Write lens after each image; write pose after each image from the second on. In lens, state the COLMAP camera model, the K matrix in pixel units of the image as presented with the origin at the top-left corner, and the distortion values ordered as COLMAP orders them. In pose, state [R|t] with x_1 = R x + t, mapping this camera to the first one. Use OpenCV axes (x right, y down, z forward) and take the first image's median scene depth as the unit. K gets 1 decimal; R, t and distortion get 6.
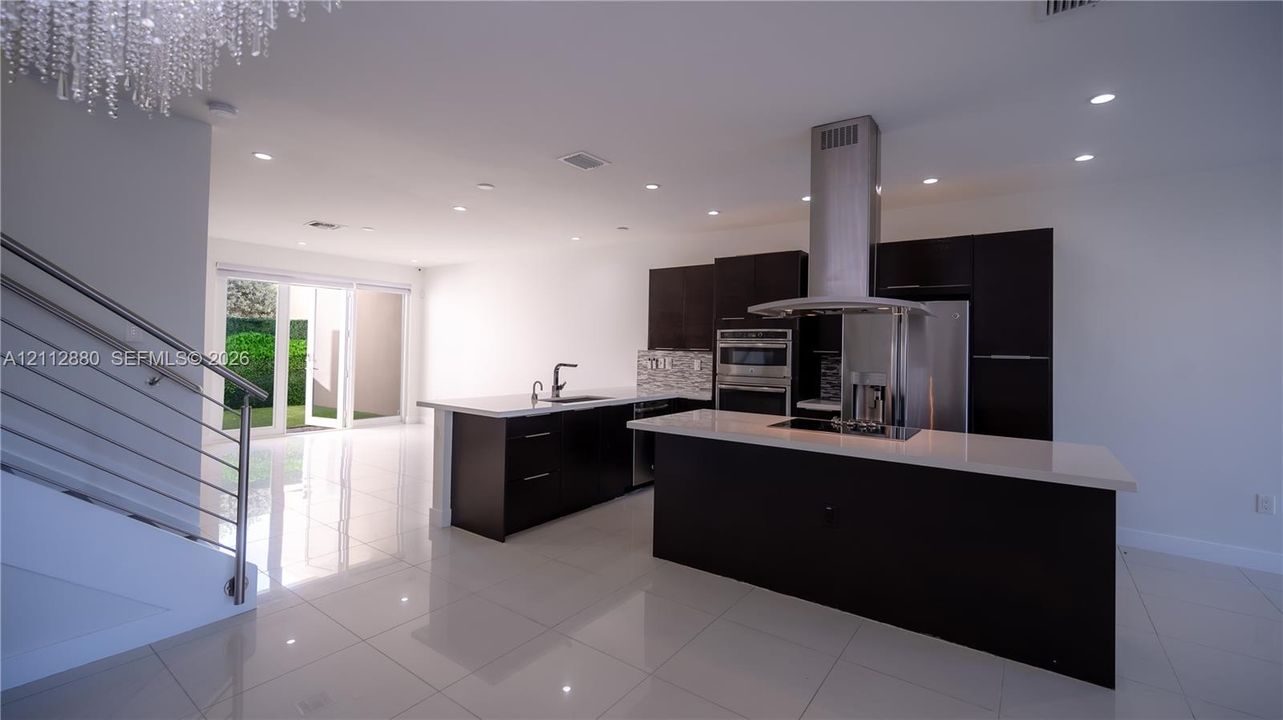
lens RADIAL K [[527.1, 0, 651.9], [0, 527.1, 342.5], [0, 0, 1]] dist [0.025891, 0.000124]
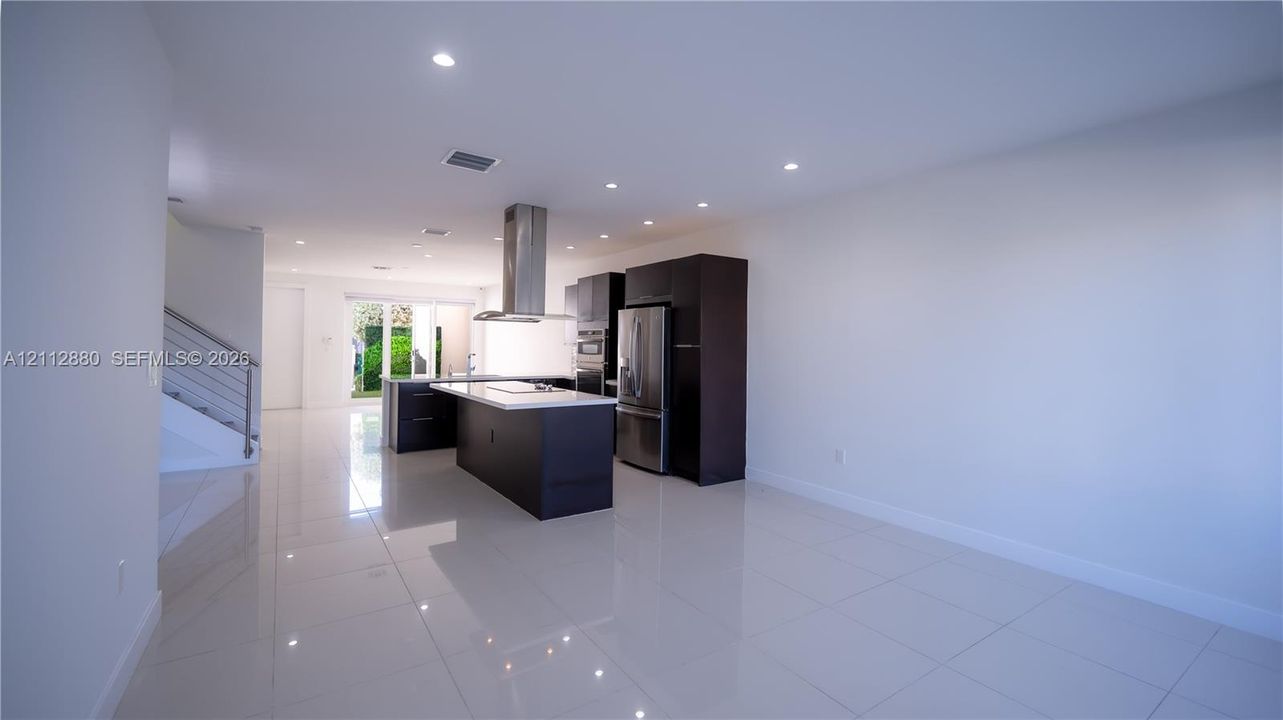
lens RADIAL K [[527.1, 0, 651.9], [0, 527.1, 342.5], [0, 0, 1]] dist [0.025891, 0.000124]
pose [[0.941066, -0.006820, -0.338154, 0.682850], [0.006000, 0.999976, -0.003469, 0.014203], [0.338169, 0.001236, 0.941085, -0.223558]]
